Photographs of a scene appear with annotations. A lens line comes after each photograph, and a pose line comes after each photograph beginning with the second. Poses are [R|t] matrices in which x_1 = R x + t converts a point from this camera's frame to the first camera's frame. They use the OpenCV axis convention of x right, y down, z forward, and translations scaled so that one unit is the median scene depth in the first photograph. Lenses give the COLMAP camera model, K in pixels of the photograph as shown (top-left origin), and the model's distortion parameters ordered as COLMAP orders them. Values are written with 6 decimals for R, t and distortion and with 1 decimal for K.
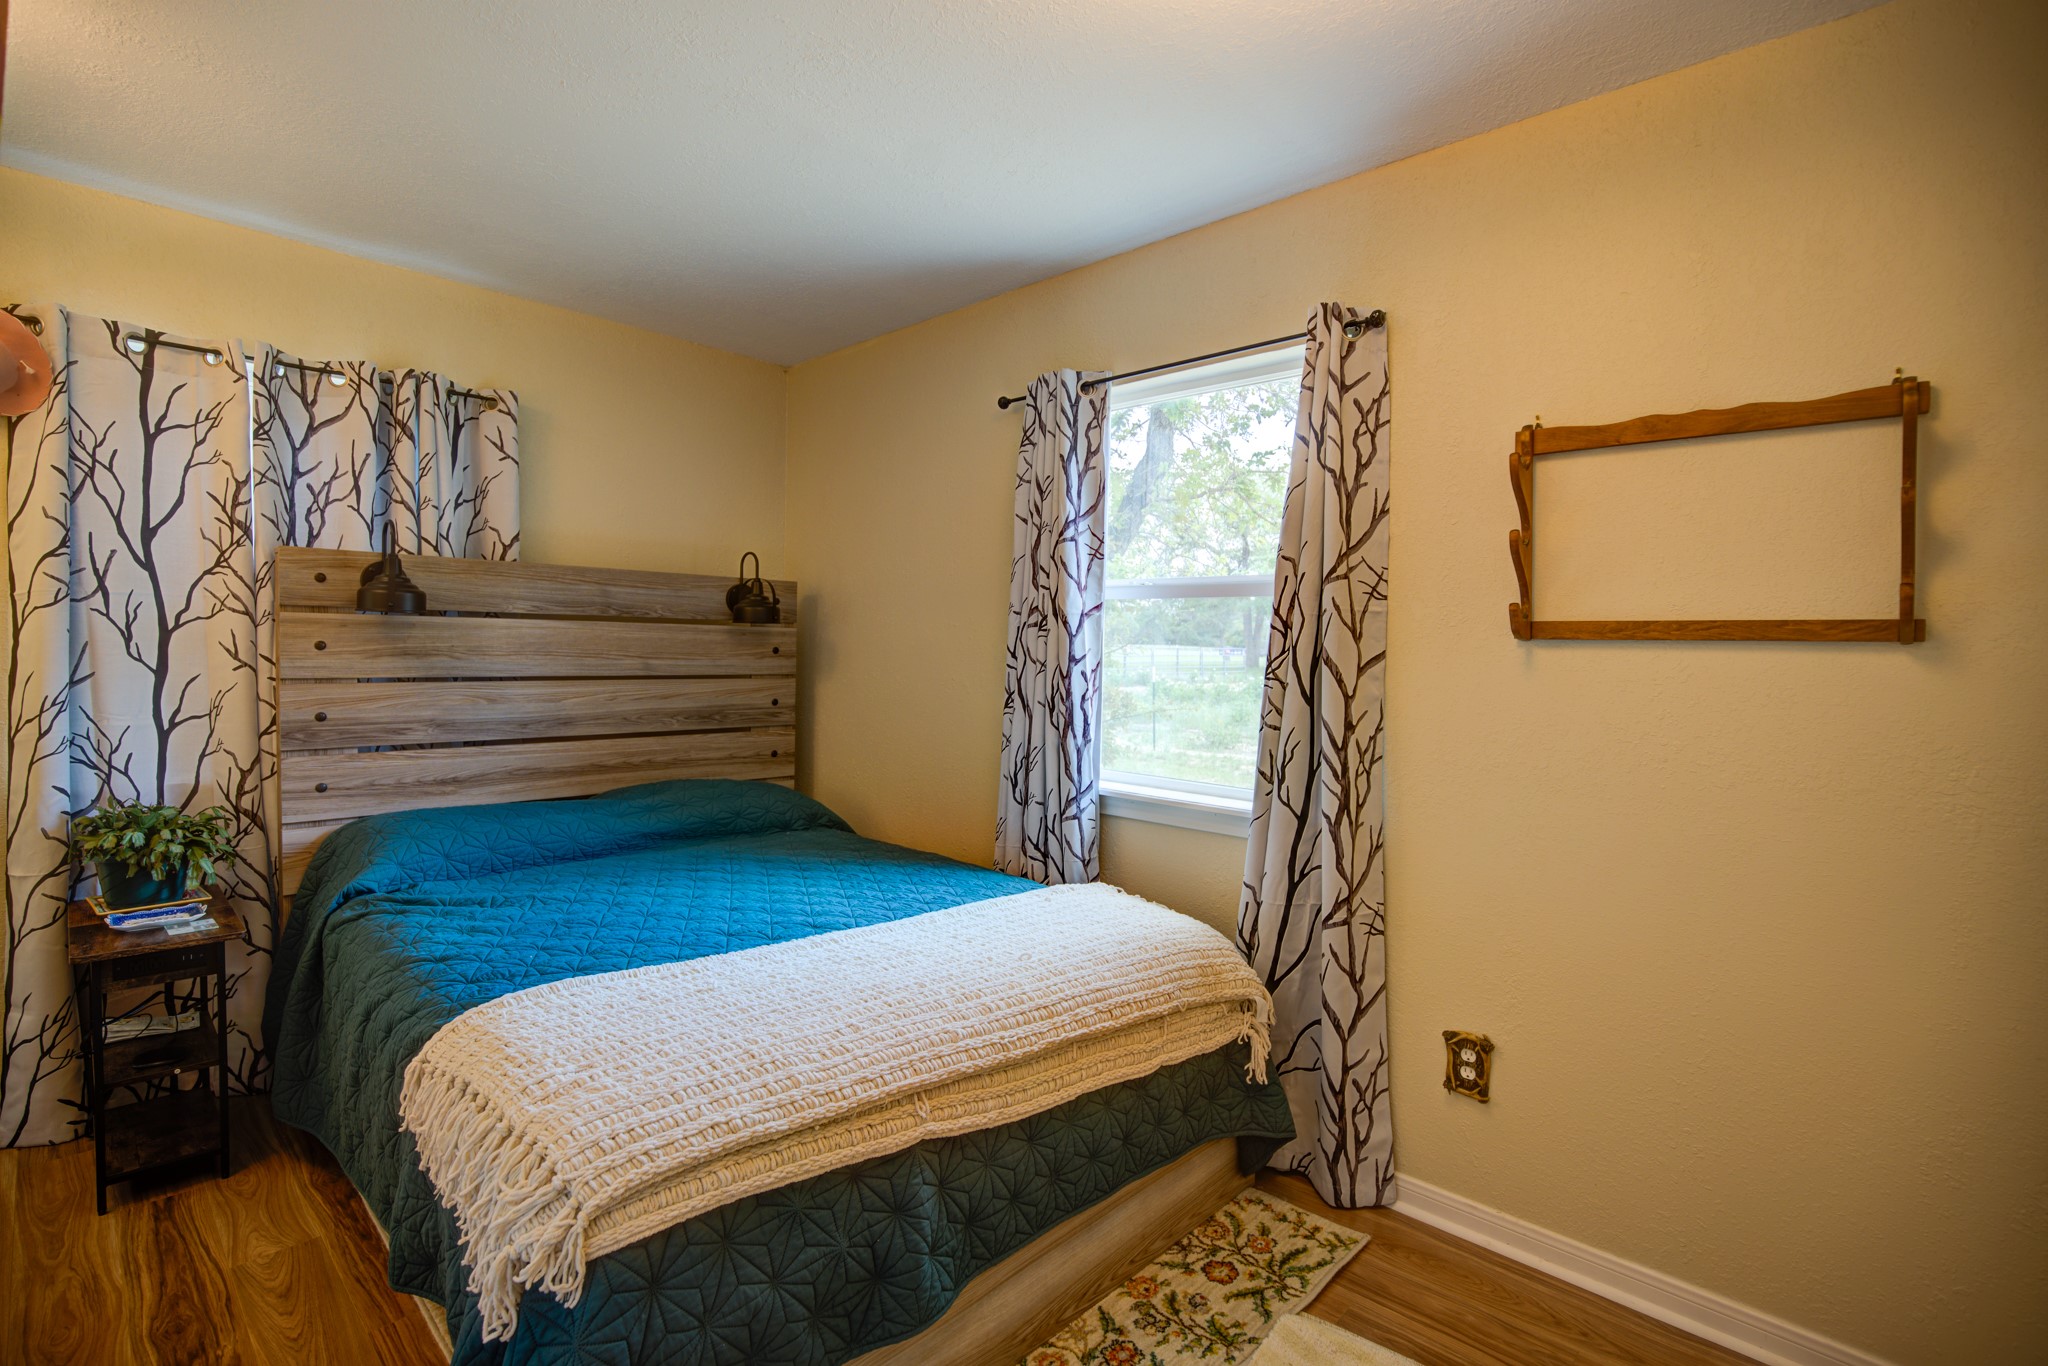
lens RADIAL K [[942.1, 0, 1018.7], [0, 942.1, 677.2], [0, 0, 1]] dist [-0.027534, 0.002400]
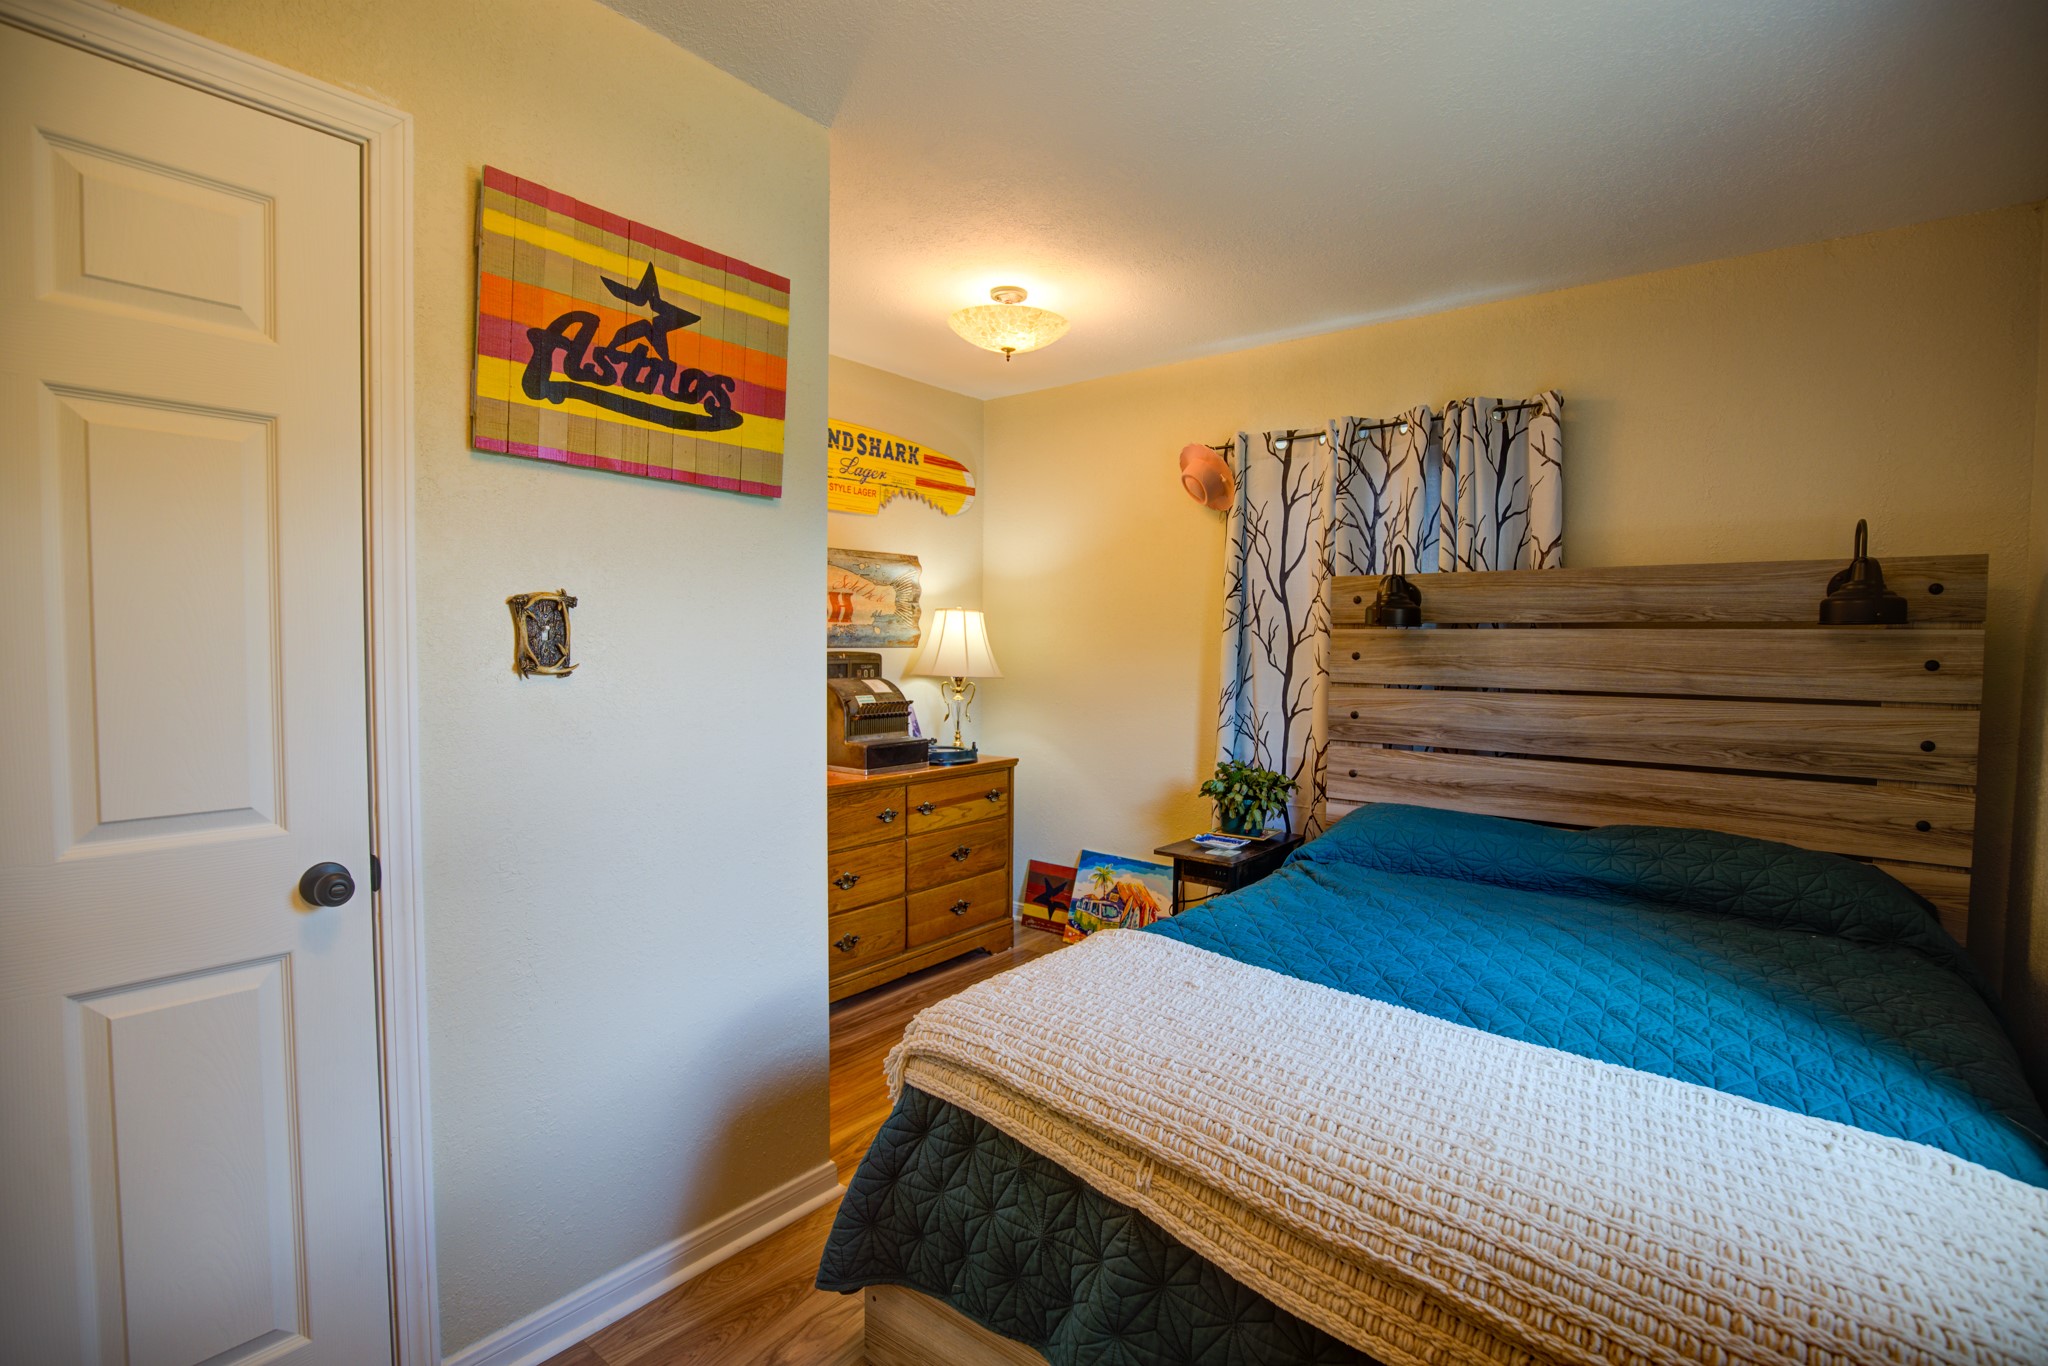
lens RADIAL K [[942.1, 0, 1023.1], [0, 942.1, 681.1], [0, 0, 1]] dist [-0.027534, 0.002400]
pose [[0.092962, 0.021866, -0.995430, 0.402844], [-0.039420, 0.999056, 0.018264, -0.006357], [0.994889, 0.037542, 0.093736, 0.427098]]
